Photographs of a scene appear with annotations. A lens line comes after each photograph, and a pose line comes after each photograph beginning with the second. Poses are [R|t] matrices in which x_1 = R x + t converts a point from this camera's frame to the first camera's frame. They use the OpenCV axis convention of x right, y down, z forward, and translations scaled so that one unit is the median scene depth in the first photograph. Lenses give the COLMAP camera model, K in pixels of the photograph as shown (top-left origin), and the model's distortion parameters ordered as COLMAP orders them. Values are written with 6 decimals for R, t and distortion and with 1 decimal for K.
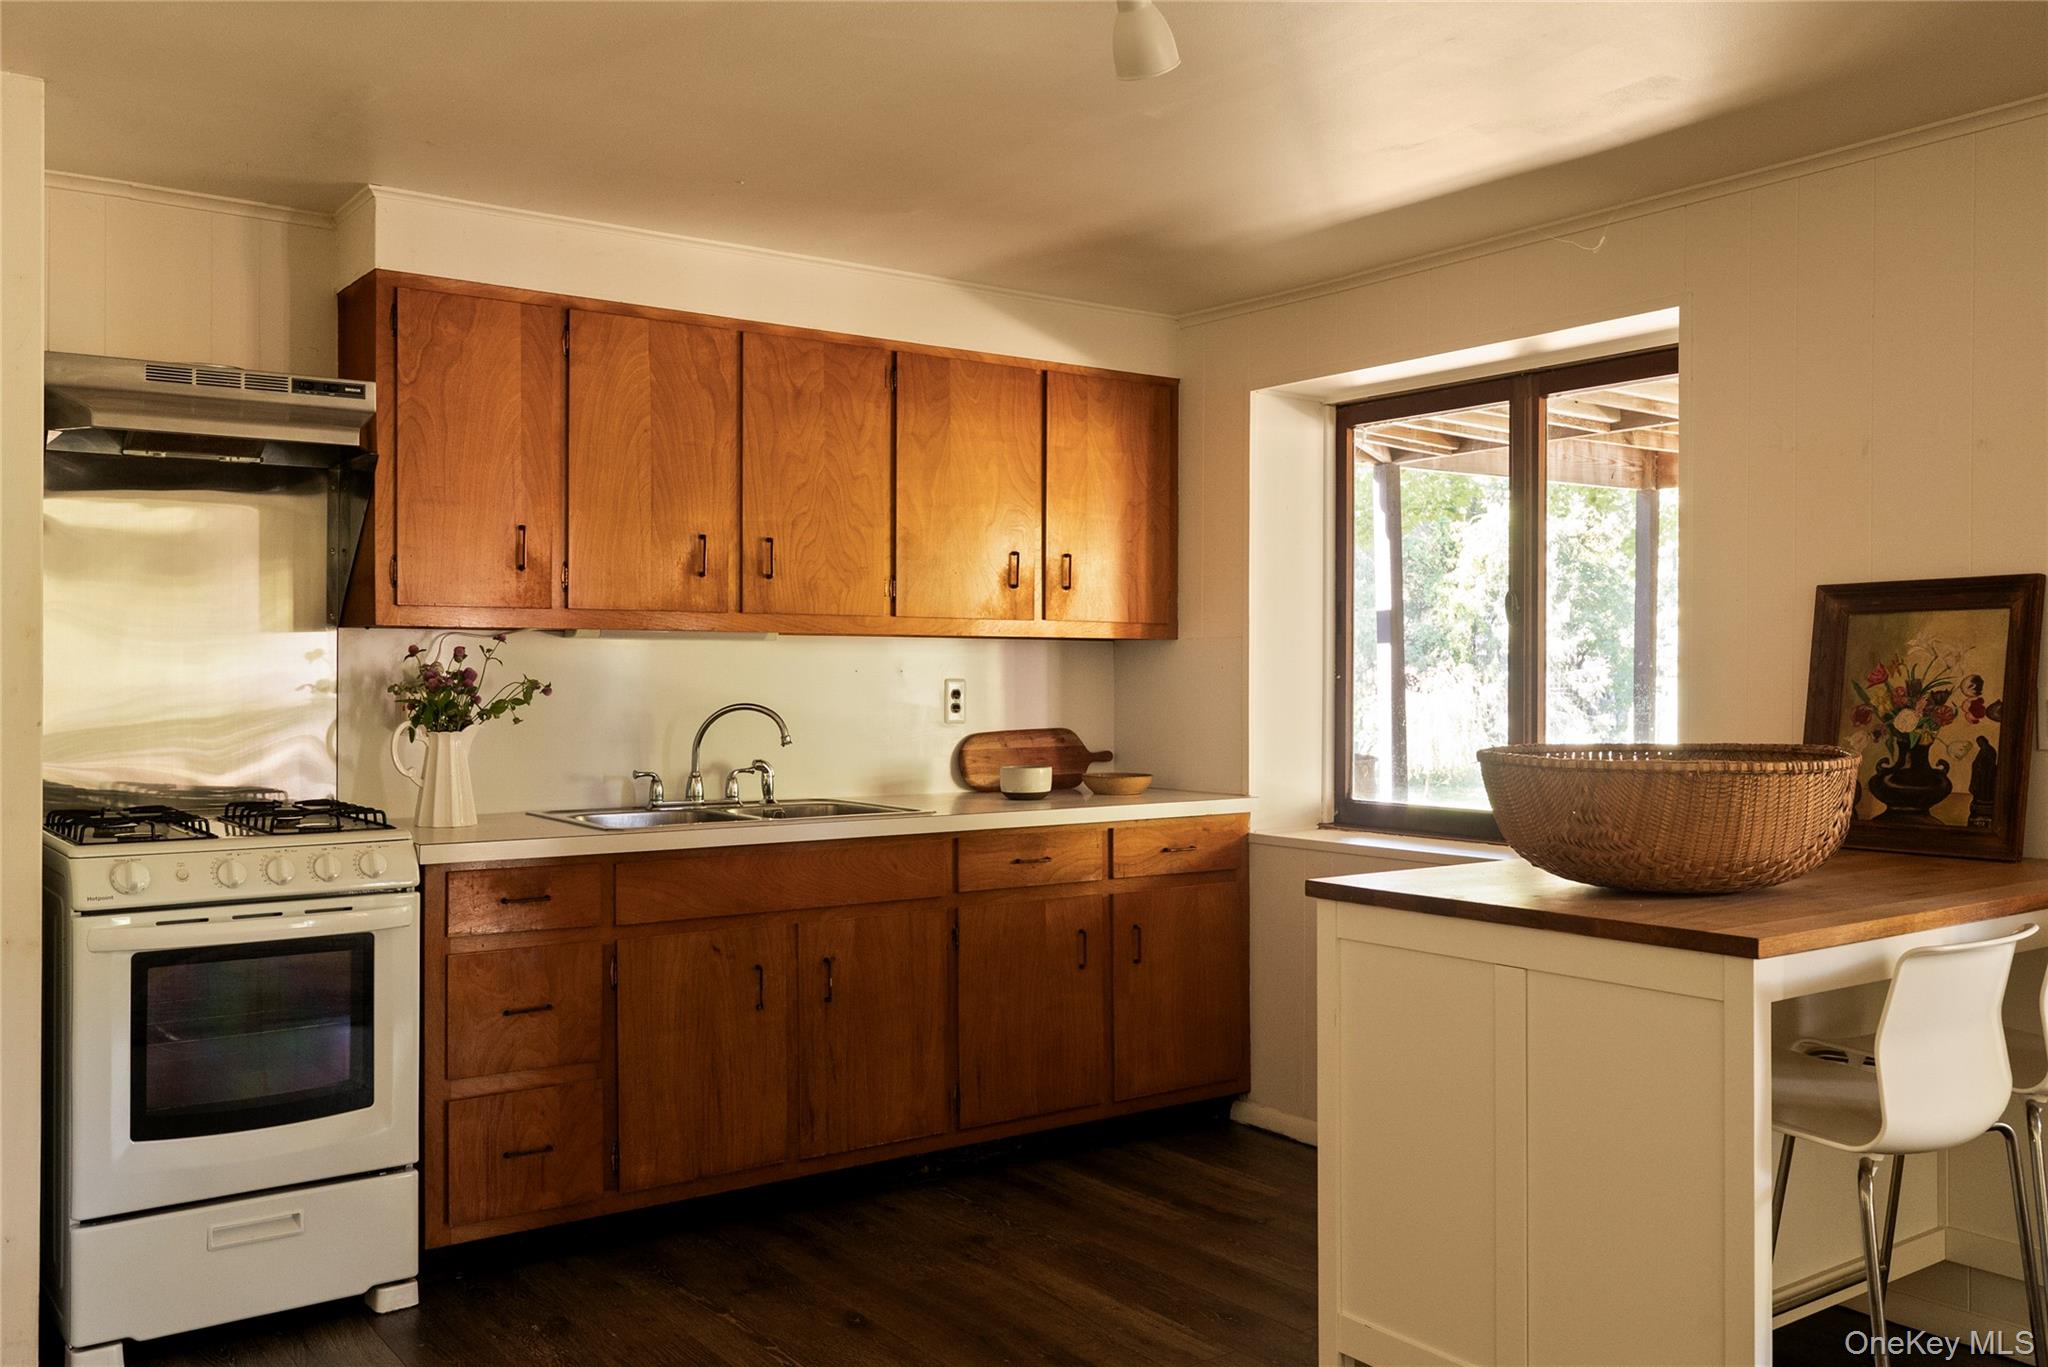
lens RADIAL K [[1715.3, 0, 1024.0], [0, 1715.3, 683.5], [0, 0, 1]] dist [0.009399, -0.002193]
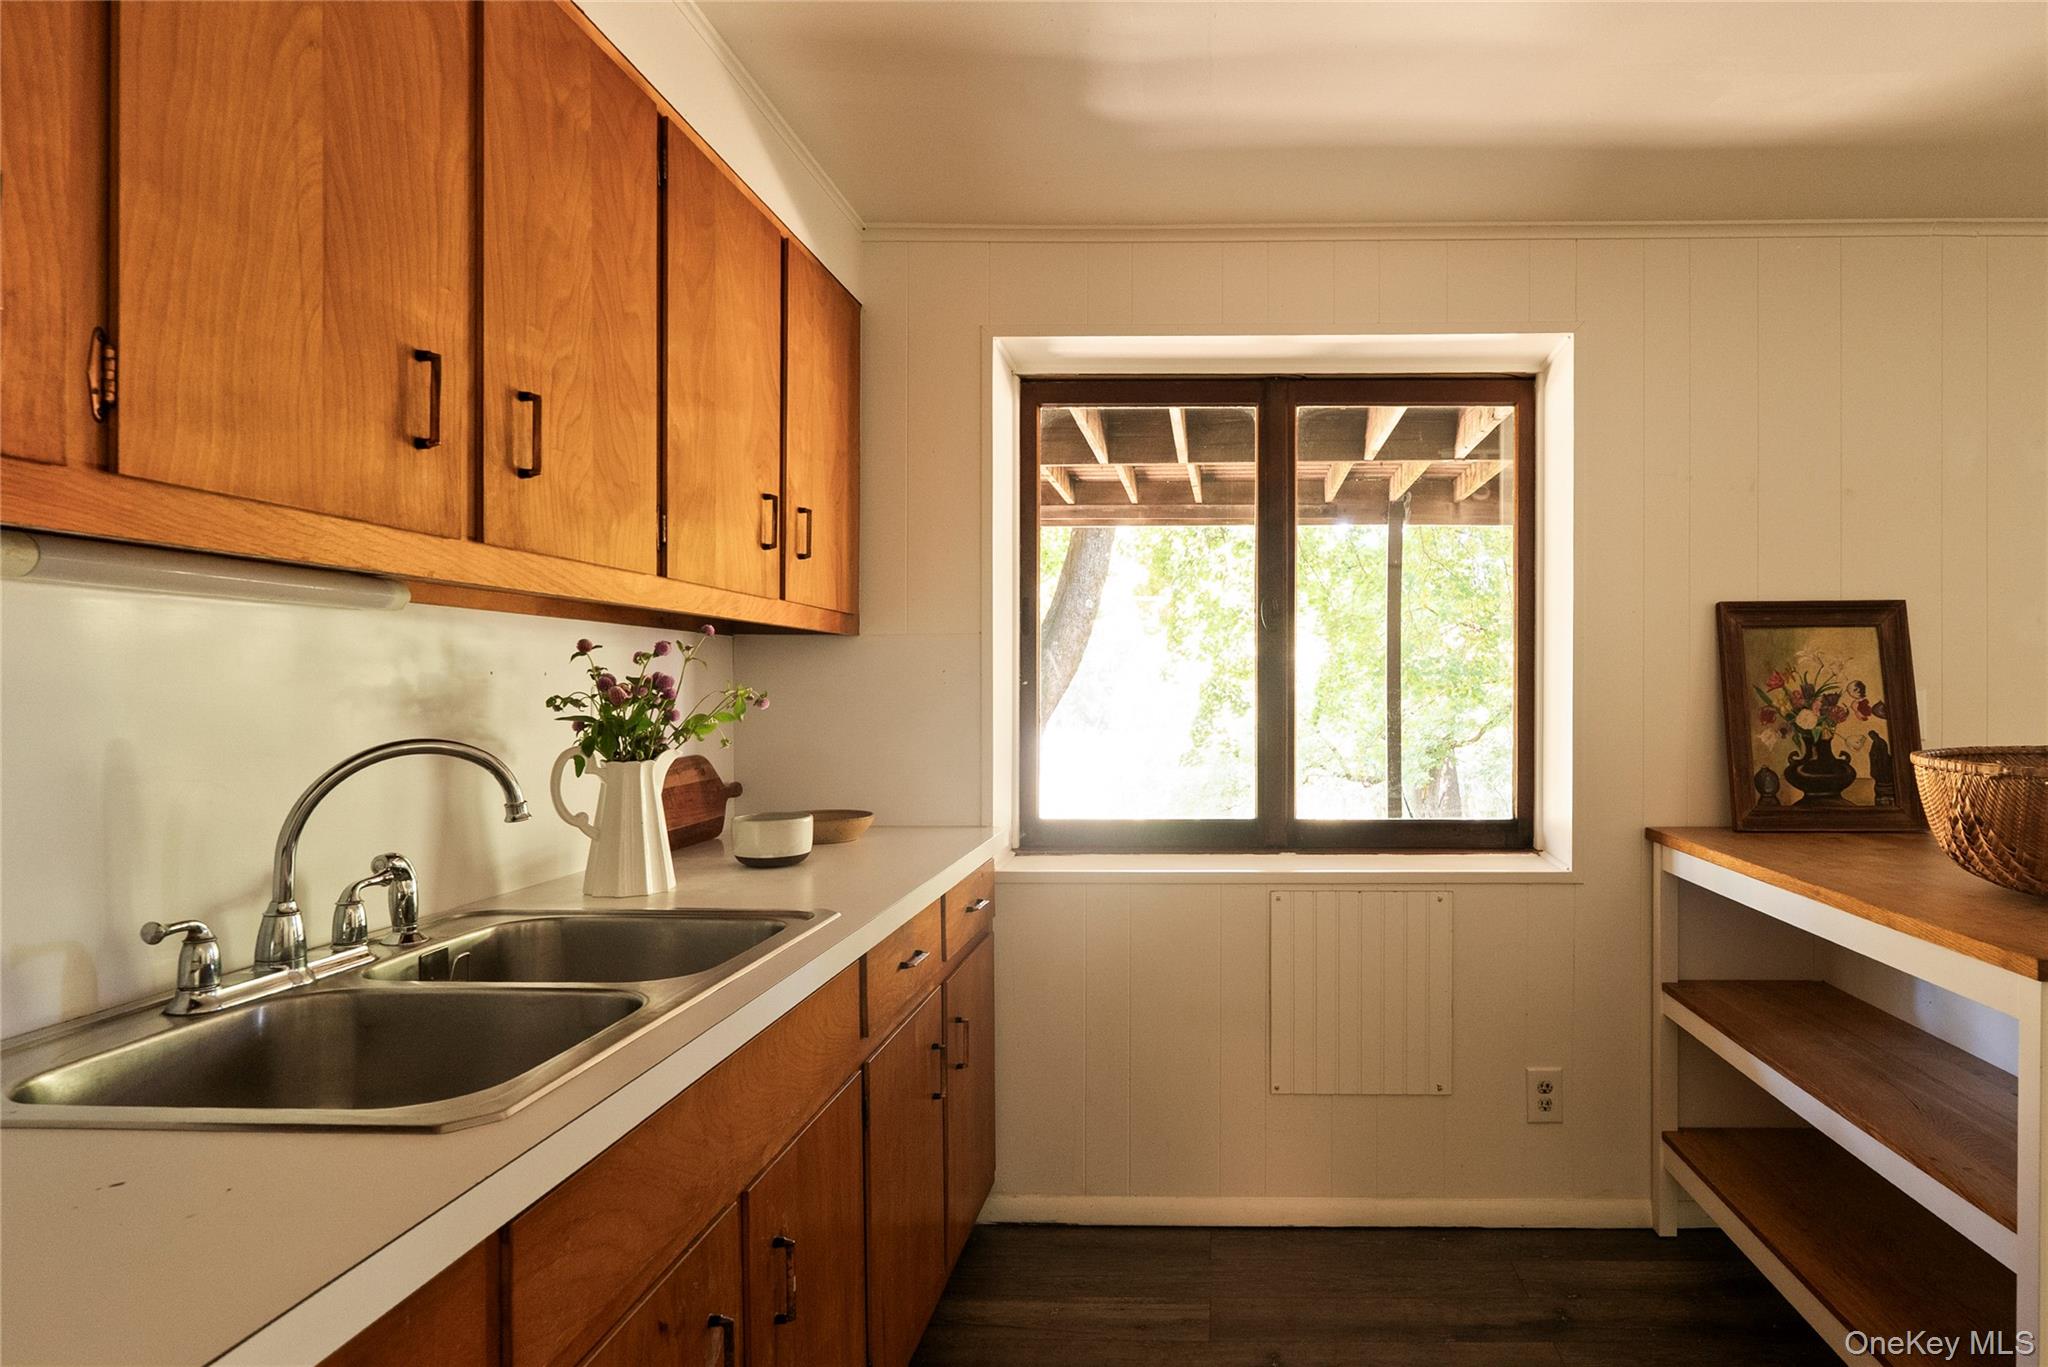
lens RADIAL K [[1144.3, 0, 1025.1], [0, 1144.3, 689.3], [0, 0, 1]] dist [-0.001071, -0.000131]
pose [[0.601373, -0.004855, 0.798954, -0.393635], [0.003843, 0.999988, 0.003184, -0.003164], [-0.798959, 0.001156, 0.601384, 0.857888]]
